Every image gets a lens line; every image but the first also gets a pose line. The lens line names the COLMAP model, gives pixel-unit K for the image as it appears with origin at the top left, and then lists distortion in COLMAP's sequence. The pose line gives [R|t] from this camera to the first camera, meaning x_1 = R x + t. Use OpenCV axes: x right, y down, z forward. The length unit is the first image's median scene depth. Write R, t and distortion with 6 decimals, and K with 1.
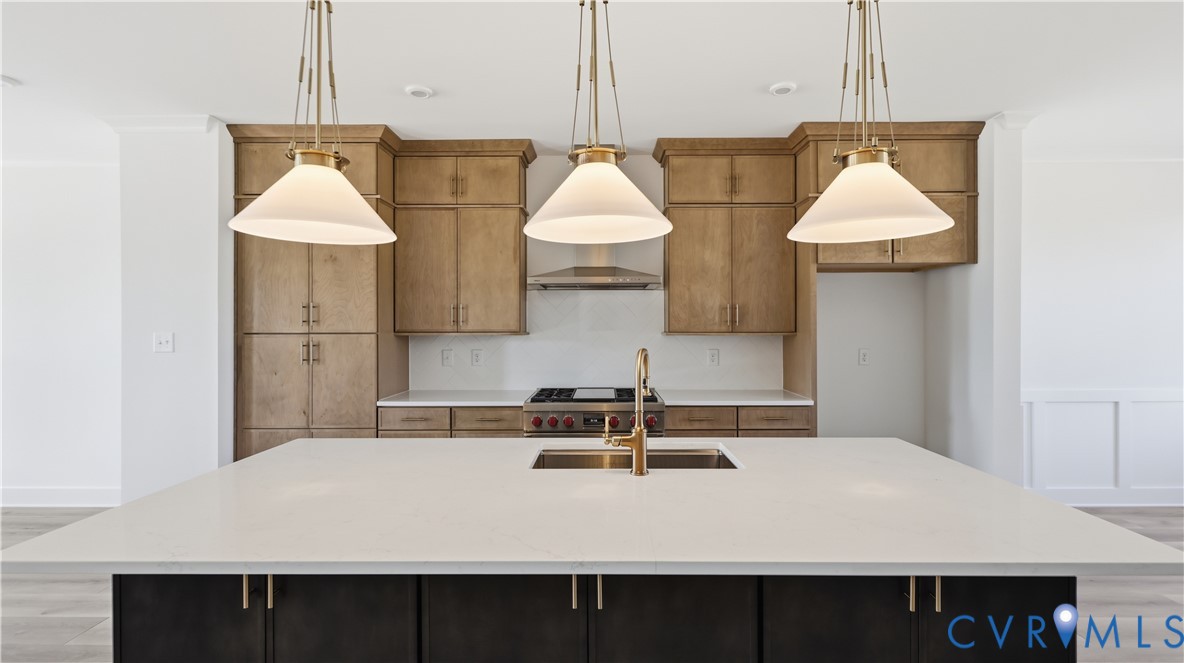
lens RADIAL K [[556.4, 0, 588.5], [0, 556.4, 331.4], [0, 0, 1]] dist [0.004057, -0.000544]
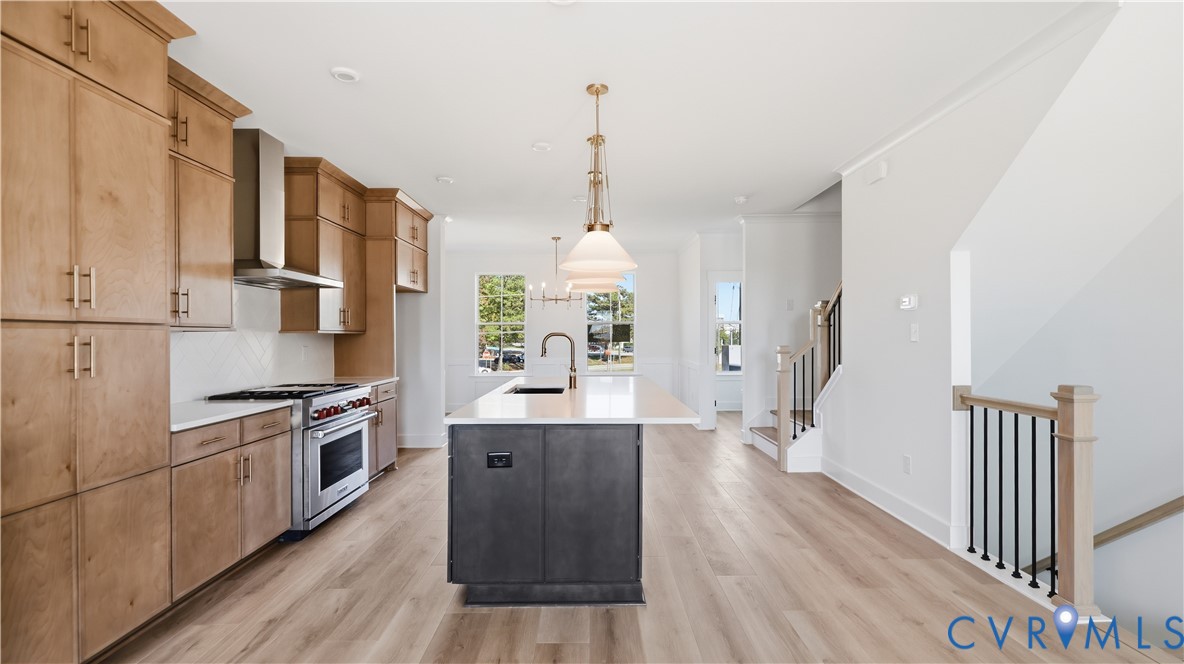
lens RADIAL K [[556.4, 0, 596.7], [0, 556.4, 329.0], [0, 0, 1]] dist [0.004057, -0.000544]
pose [[-0.007337, 0.014088, 0.999874, -1.062509], [0.006594, 0.999880, -0.014040, 0.021491], [-0.999951, 0.006490, -0.007429, 0.486389]]
